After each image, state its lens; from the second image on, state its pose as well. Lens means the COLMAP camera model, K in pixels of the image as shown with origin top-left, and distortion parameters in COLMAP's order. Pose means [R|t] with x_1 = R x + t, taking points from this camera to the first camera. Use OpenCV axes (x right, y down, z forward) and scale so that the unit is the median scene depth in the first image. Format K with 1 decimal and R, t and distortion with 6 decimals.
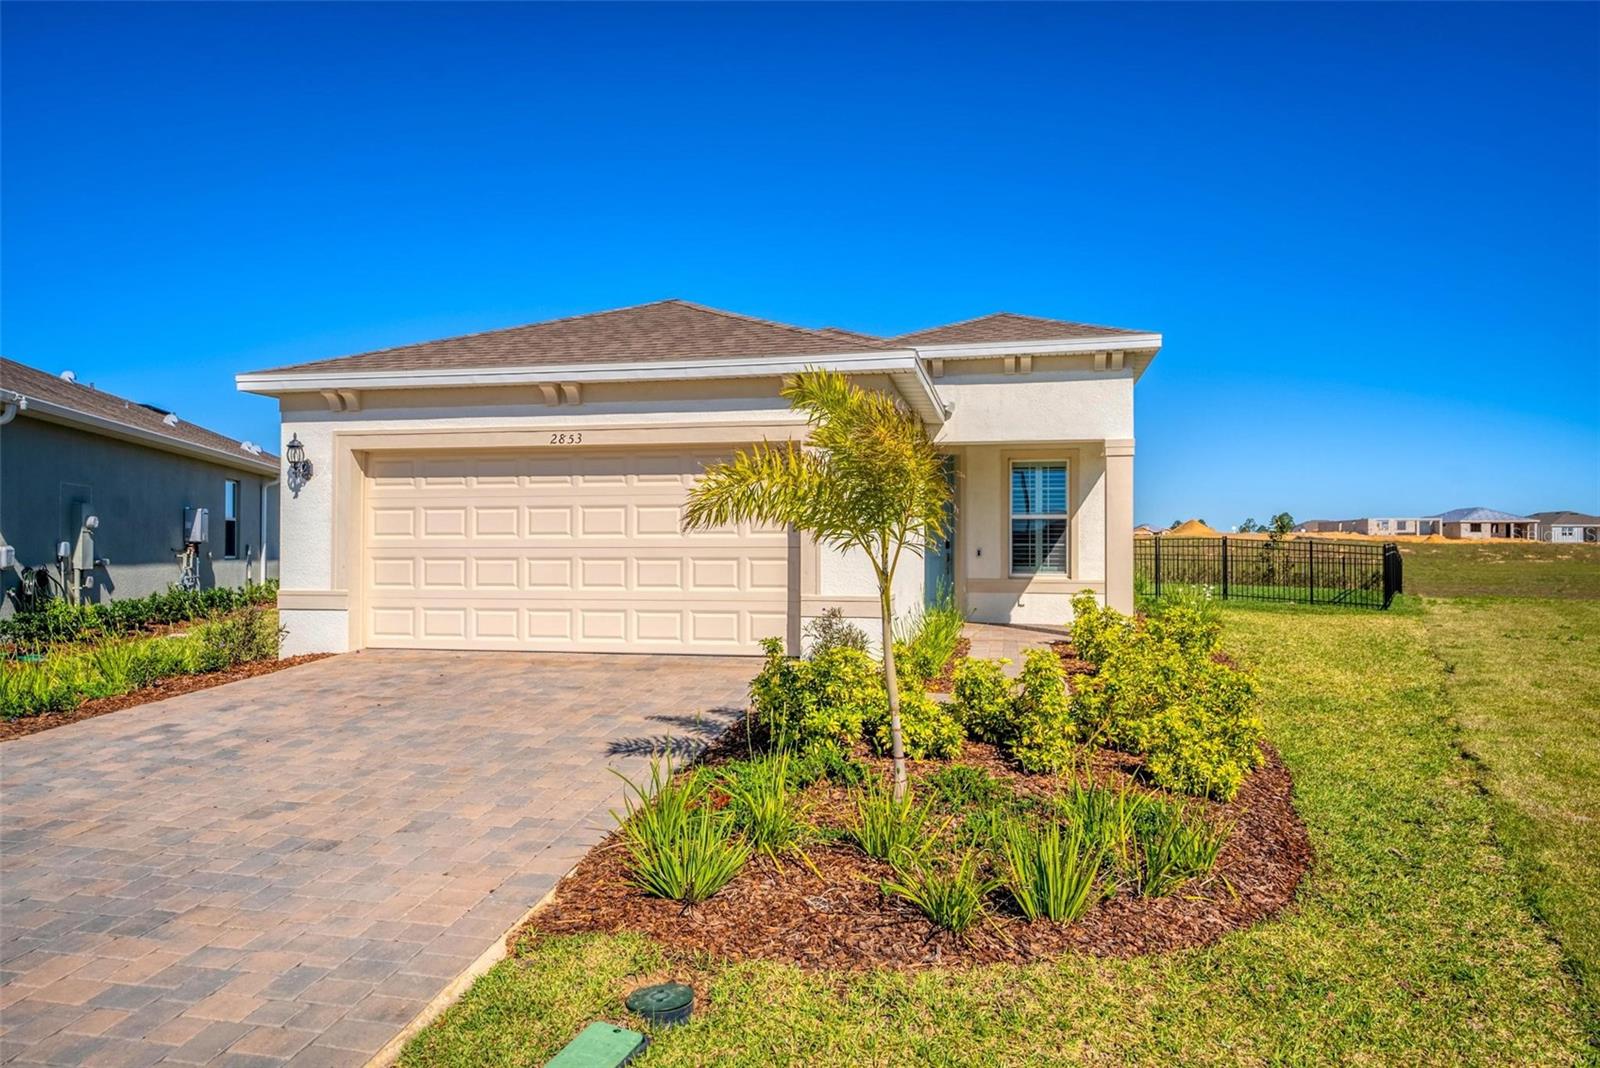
lens RADIAL K [[1000.3, 0, 801.4], [0, 1000.3, 530.5], [0, 0, 1]] dist [0.016820, -0.003368]
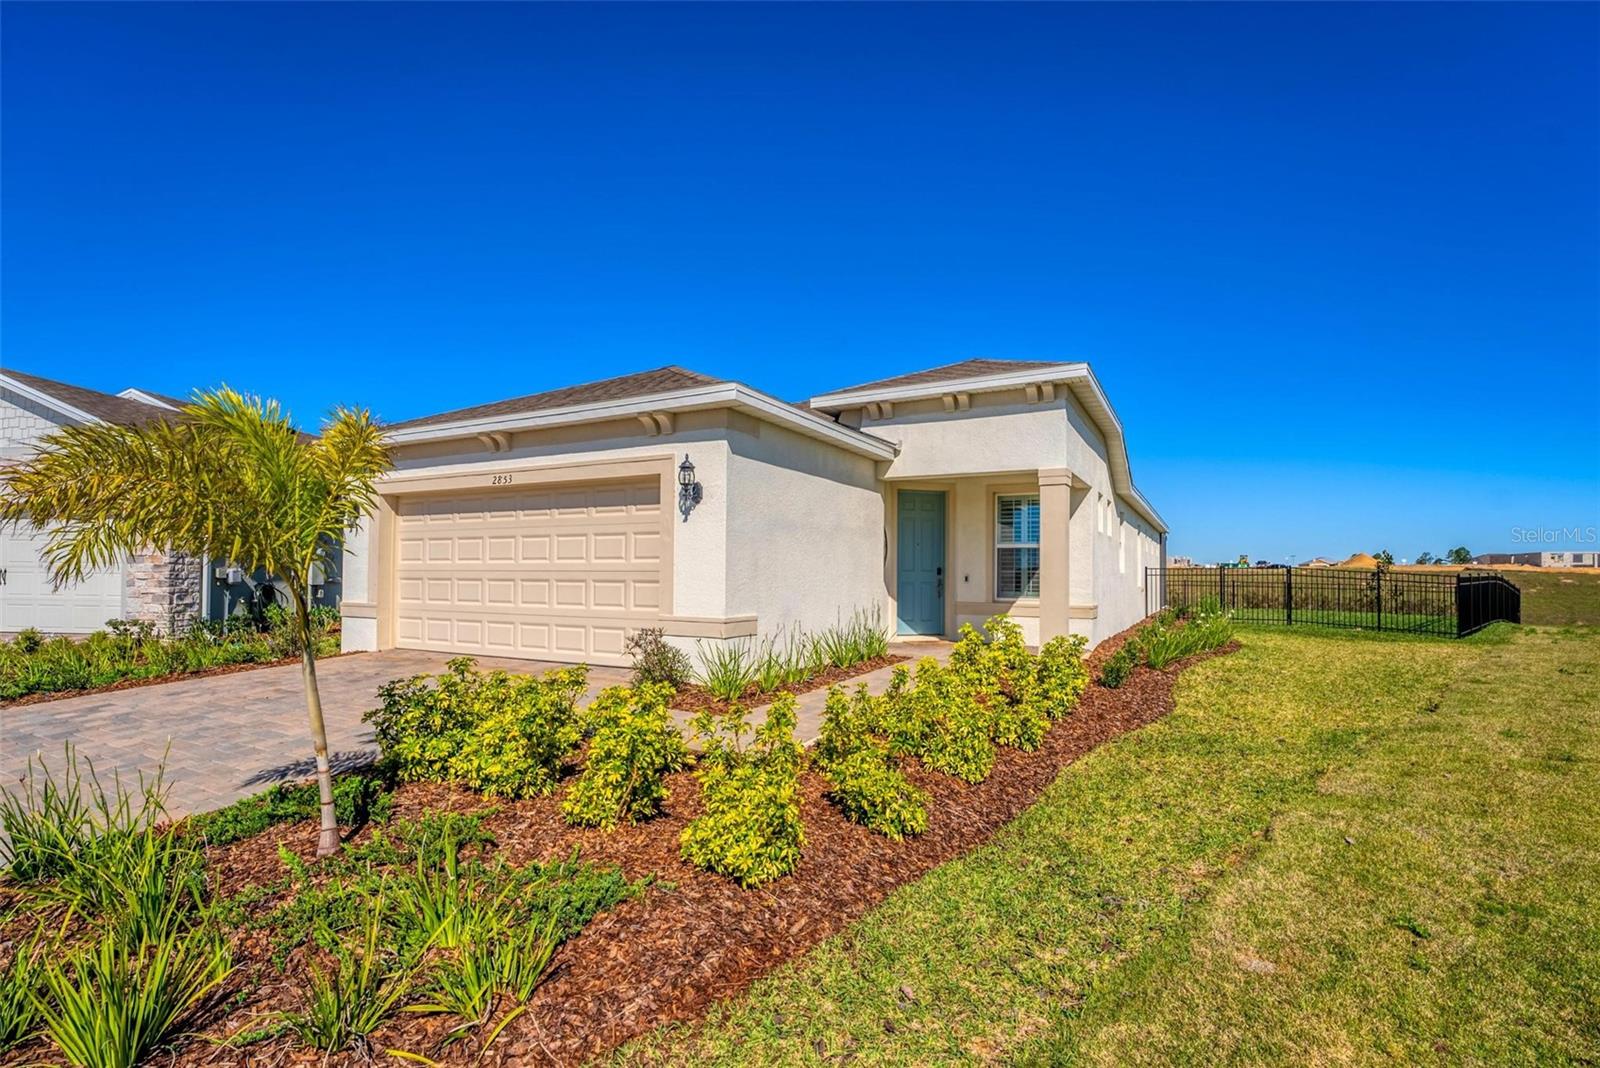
lens RADIAL K [[730.0, 0, 805.1], [0, 730.0, 543.2], [0, 0, 1]] dist [-0.009053, 0.001409]
pose [[0.960379, -0.005821, -0.278635, 0.330219], [-0.001402, 0.999668, -0.025719, 0.005834], [0.278692, 0.025091, 0.960053, 0.250702]]
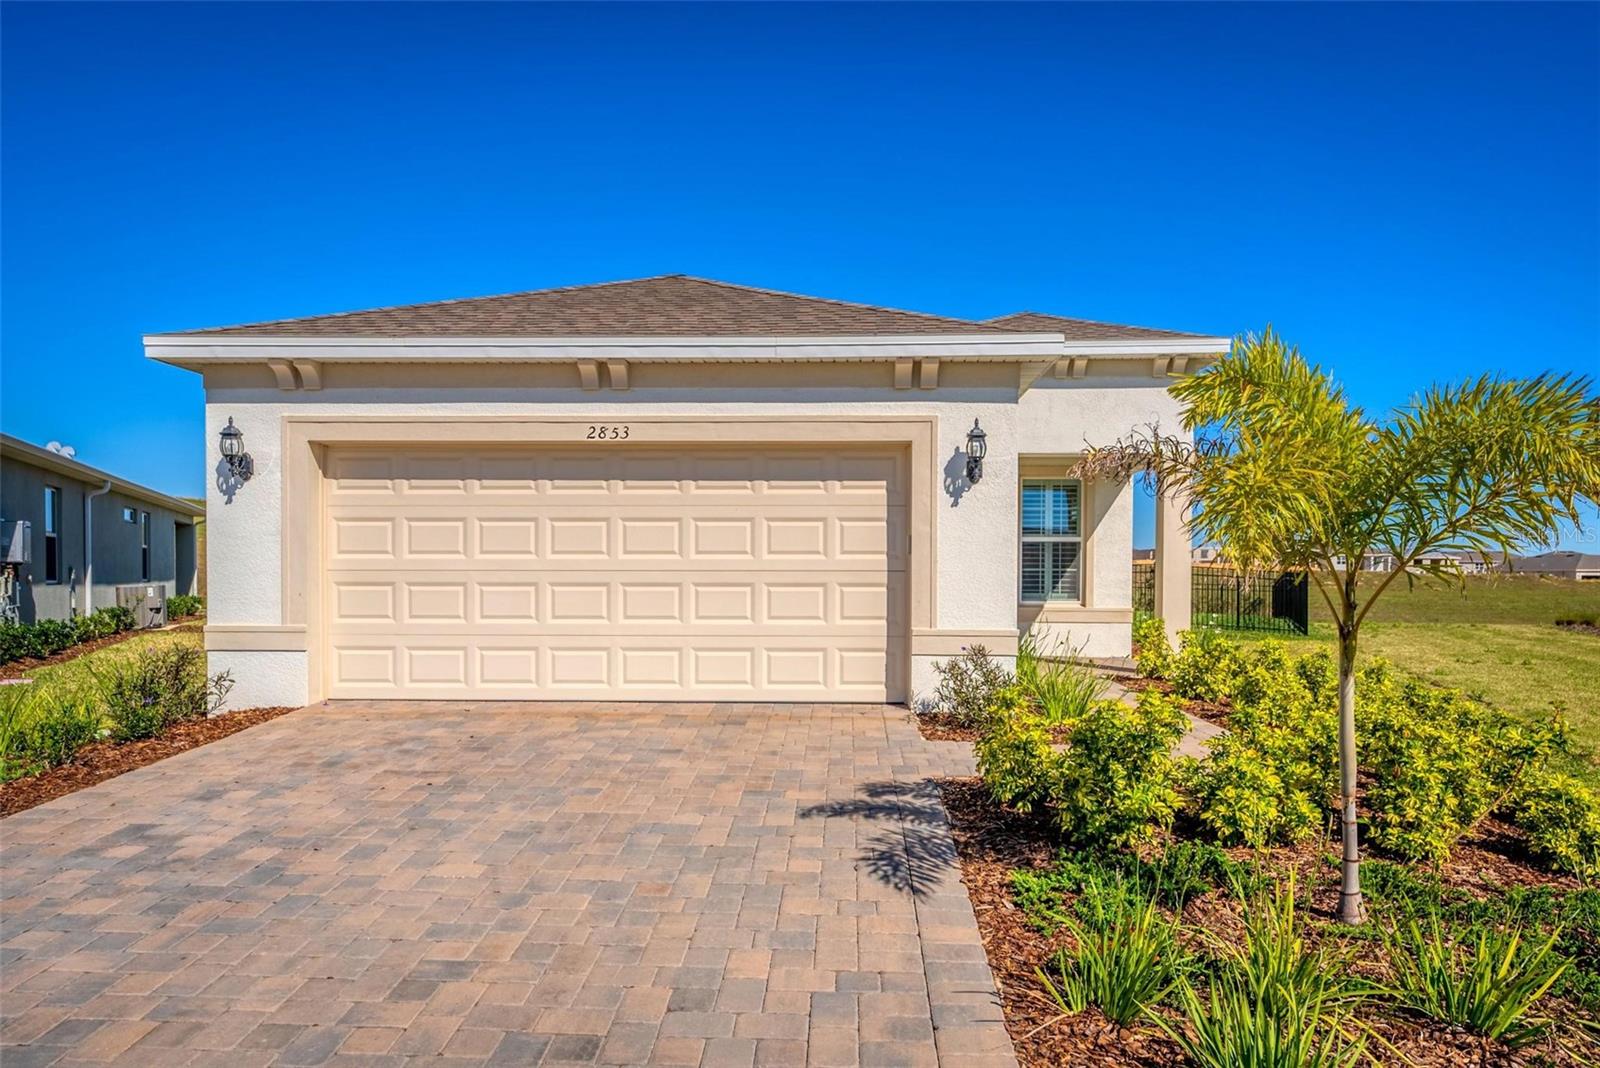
lens RADIAL K [[1004.0, 0, 788.9], [0, 1004.0, 593.0], [0, 0, 1]] dist [0.003207, -0.001073]
pose [[0.985787, -0.000208, 0.167998, -0.213712], [-0.006025, 0.999312, 0.036588, 0.004617], [-0.167890, -0.037080, 0.985108, 0.179573]]
